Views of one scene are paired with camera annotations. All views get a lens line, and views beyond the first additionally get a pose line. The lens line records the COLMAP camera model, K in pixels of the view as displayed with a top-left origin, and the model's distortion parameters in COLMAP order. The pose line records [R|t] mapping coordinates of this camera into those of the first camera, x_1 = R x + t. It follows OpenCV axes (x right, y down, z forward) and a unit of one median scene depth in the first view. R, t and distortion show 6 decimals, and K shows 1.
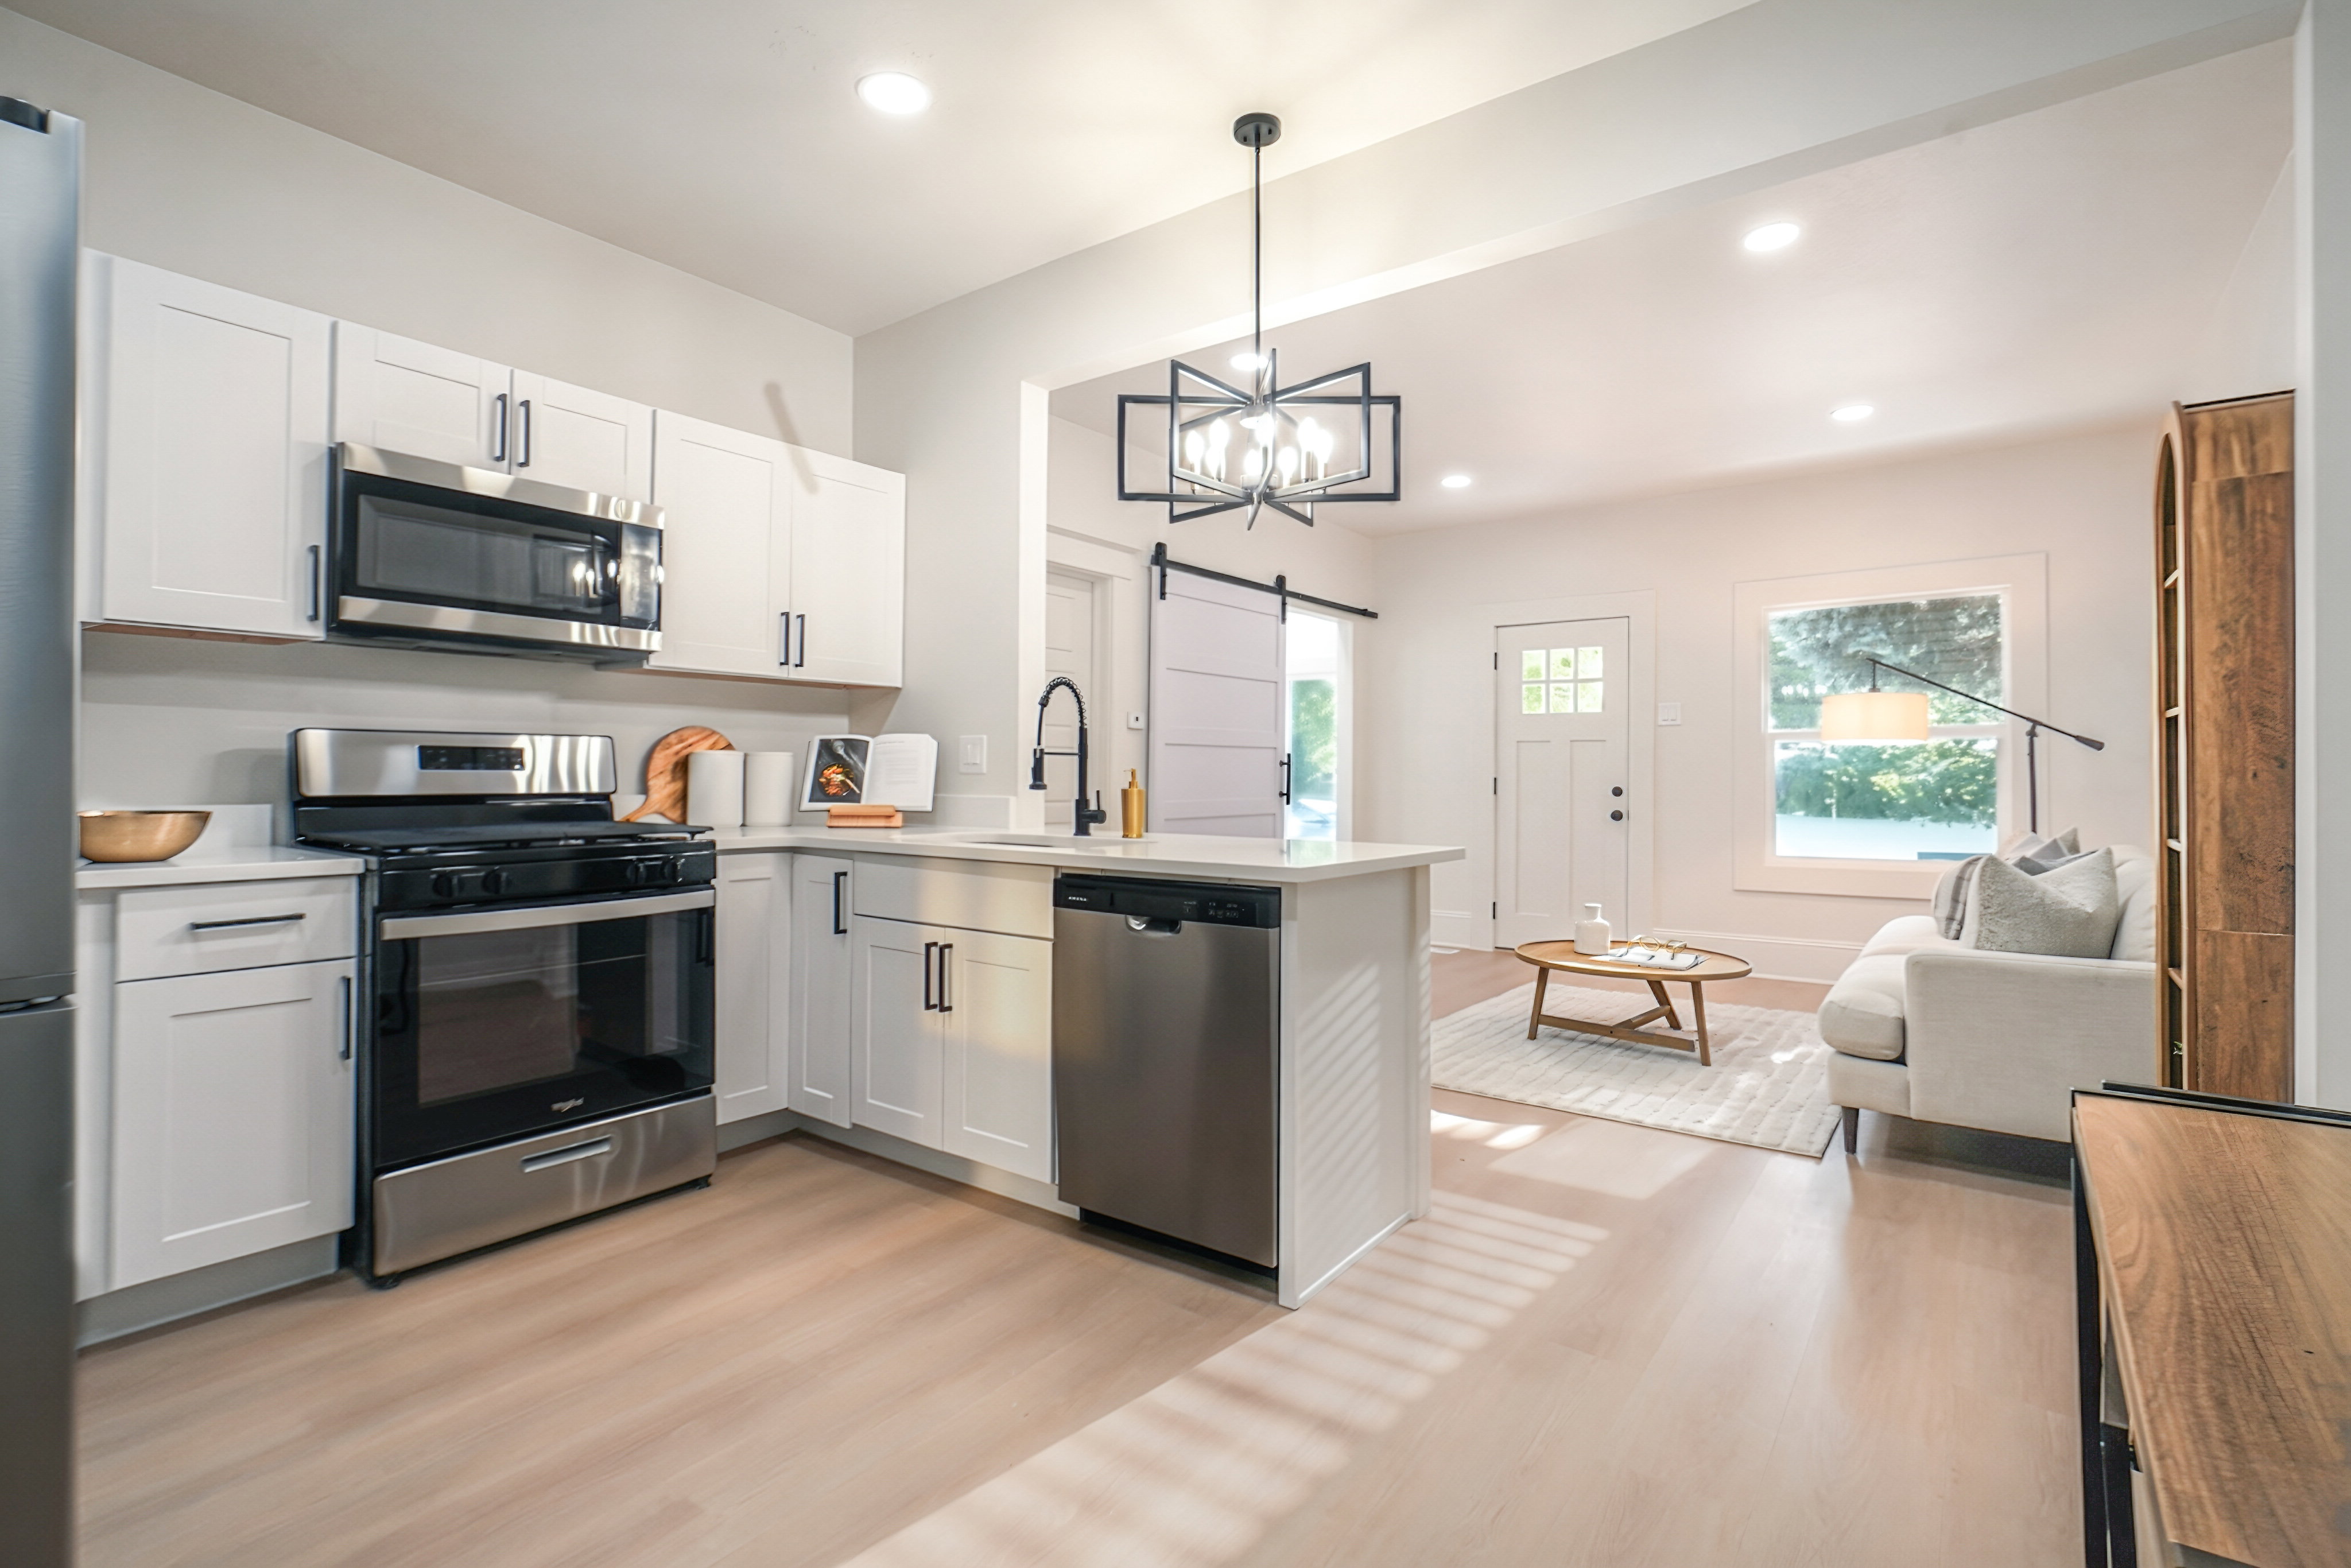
lens RADIAL K [[1101.7, 0, 1190.7], [0, 1101.7, 770.7], [0, 0, 1]] dist [-0.000739, 0.000090]
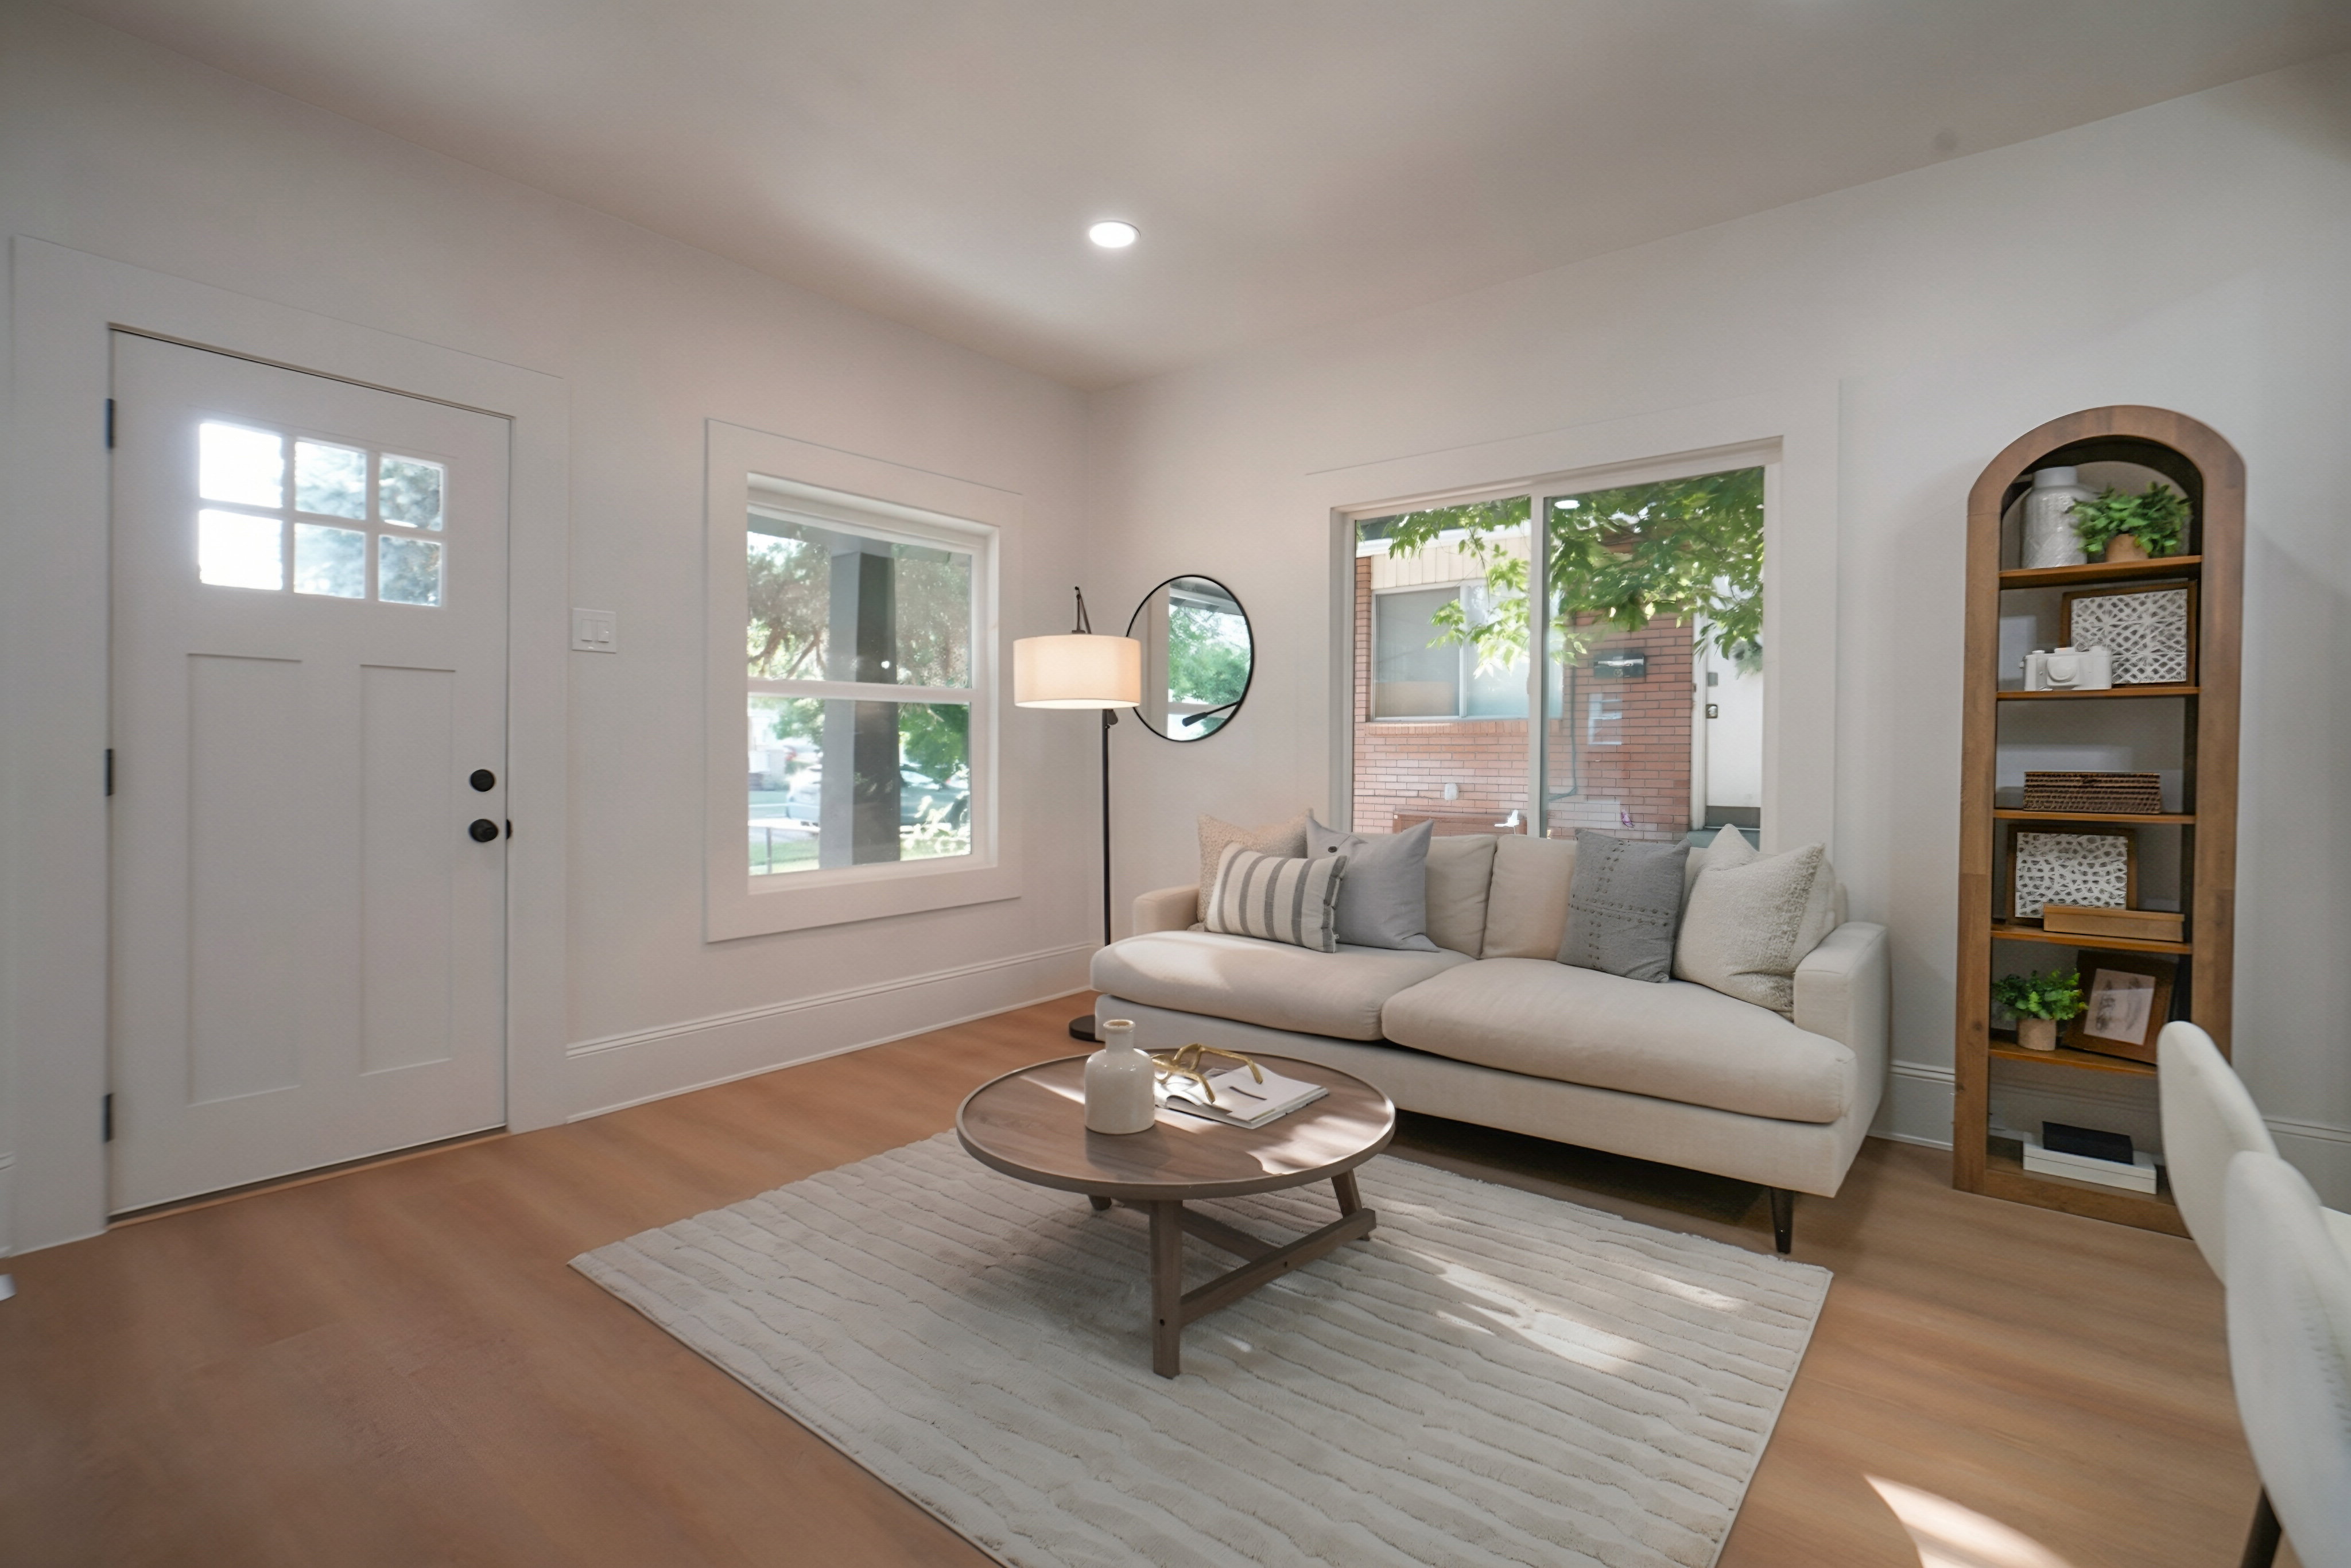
lens RADIAL K [[1075.3, 0, 1187.0], [0, 1075.3, 773.8], [0, 0, 1]] dist [-0.001601, 0.000258]
pose [[0.036064, -0.018276, 0.999182, -0.071055], [-0.009891, 0.999777, 0.018644, 0.004821], [-0.999301, -0.010555, 0.035876, 0.743147]]
